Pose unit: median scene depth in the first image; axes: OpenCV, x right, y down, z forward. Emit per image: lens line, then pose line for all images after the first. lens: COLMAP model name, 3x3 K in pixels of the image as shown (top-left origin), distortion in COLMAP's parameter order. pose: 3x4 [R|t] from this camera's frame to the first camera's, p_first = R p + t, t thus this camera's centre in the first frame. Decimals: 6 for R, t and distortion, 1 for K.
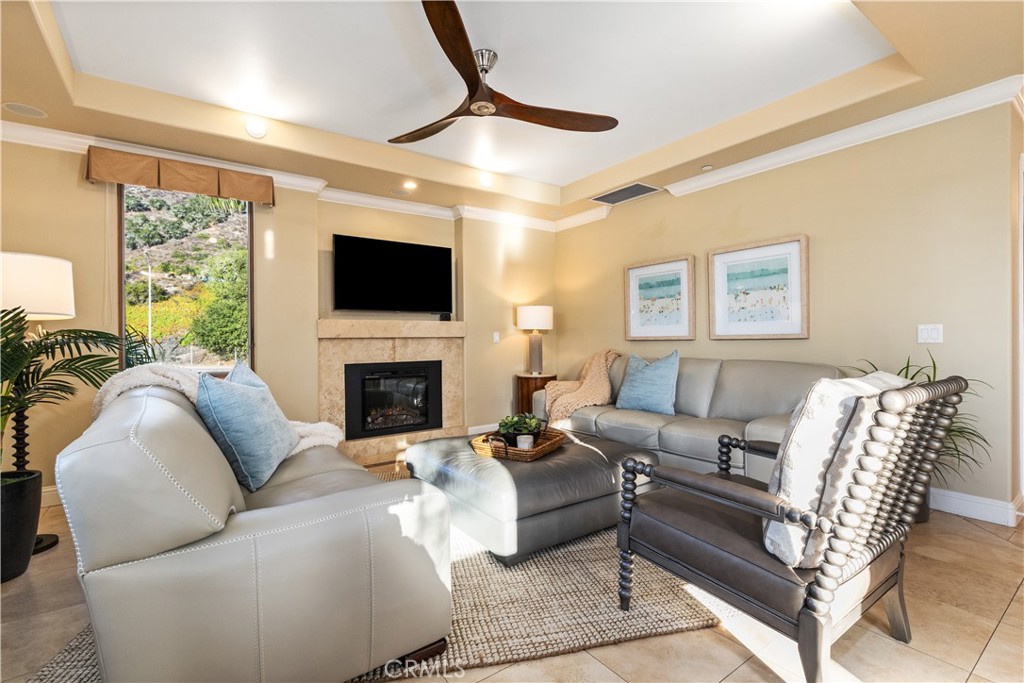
lens RADIAL K [[463.1, 0, 509.1], [0, 463.1, 337.6], [0, 0, 1]] dist [-0.000668, 0.000191]
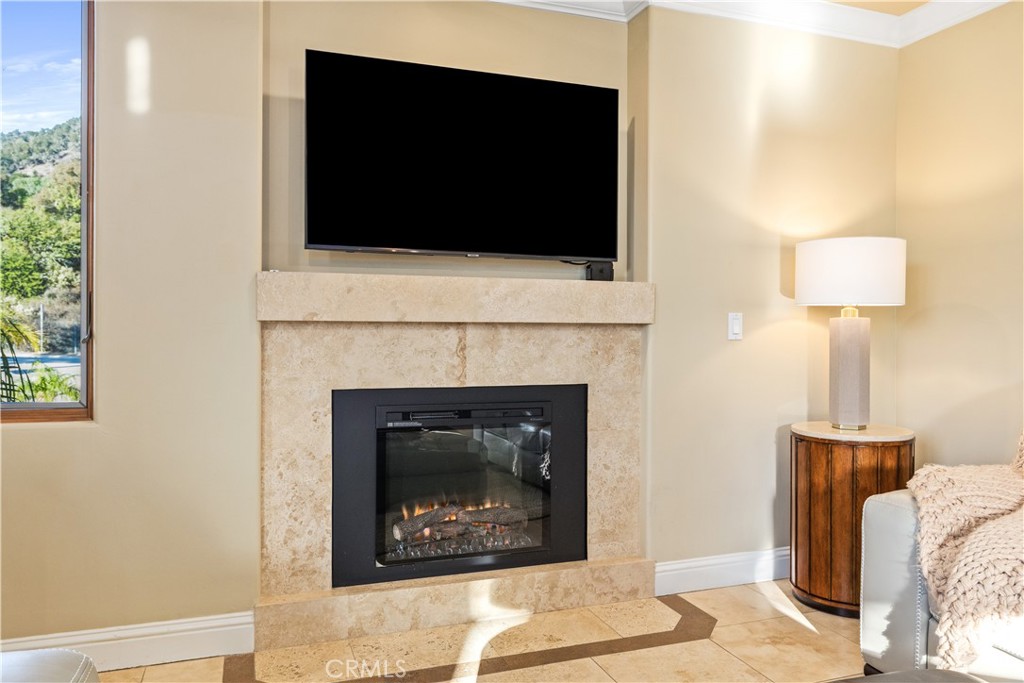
lens RADIAL K [[730.9, 0, 508.3], [0, 730.9, 336.9], [0, 0, 1]] dist [-0.001252, 0.000037]
pose [[0.960951, 0.016561, -0.276224, -0.043006], [-0.014037, 0.999840, 0.011113, 0.003962], [0.276364, -0.006802, 0.961029, 0.408872]]
